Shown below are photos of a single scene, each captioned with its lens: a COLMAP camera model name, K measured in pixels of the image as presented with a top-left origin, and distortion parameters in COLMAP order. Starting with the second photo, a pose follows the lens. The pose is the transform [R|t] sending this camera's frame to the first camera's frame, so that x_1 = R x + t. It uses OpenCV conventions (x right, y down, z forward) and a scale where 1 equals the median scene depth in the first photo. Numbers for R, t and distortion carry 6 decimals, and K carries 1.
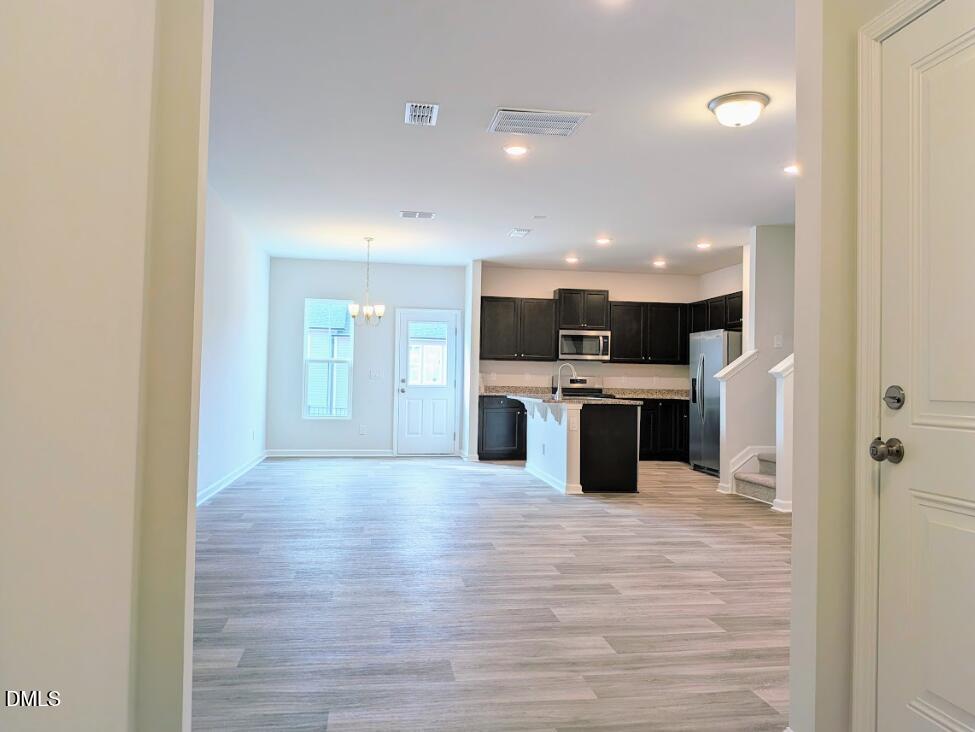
lens RADIAL K [[723.3, 0, 489.9], [0, 723.3, 364.4], [0, 0, 1]] dist [0.098098, -0.181249]
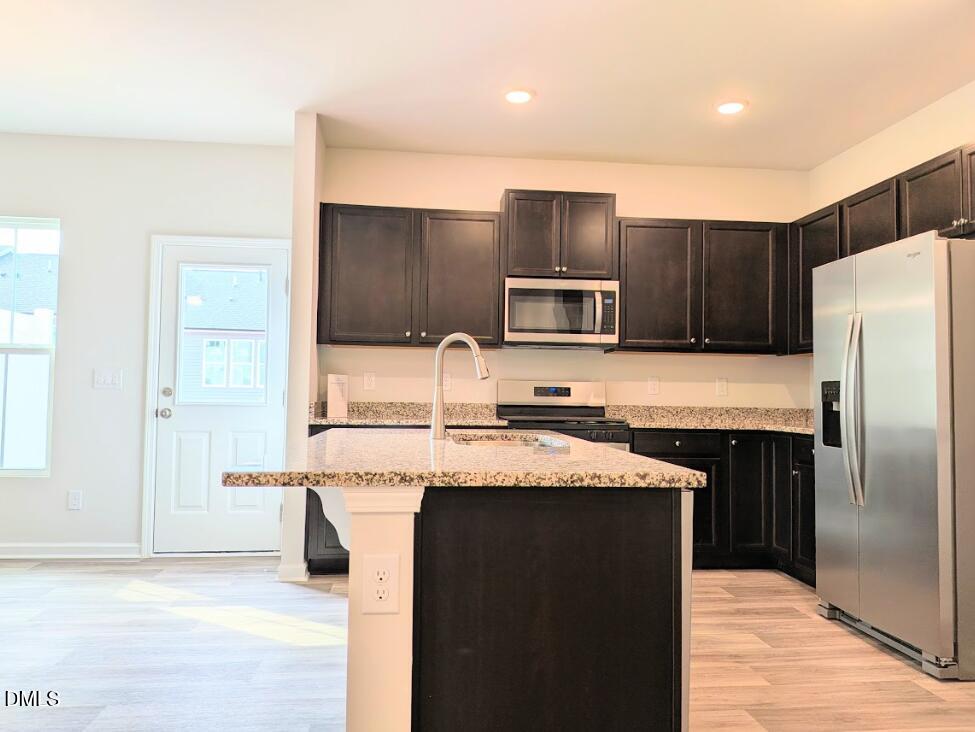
lens RADIAL K [[723.3, 0, 489.9], [0, 723.3, 364.4], [0, 0, 1]] dist [0.098098, -0.181249]
pose [[0.998391, -0.005849, -0.056407, 0.111698], [0.004764, 0.999801, -0.019356, 0.015354], [0.056509, 0.019056, 0.998220, 0.546186]]
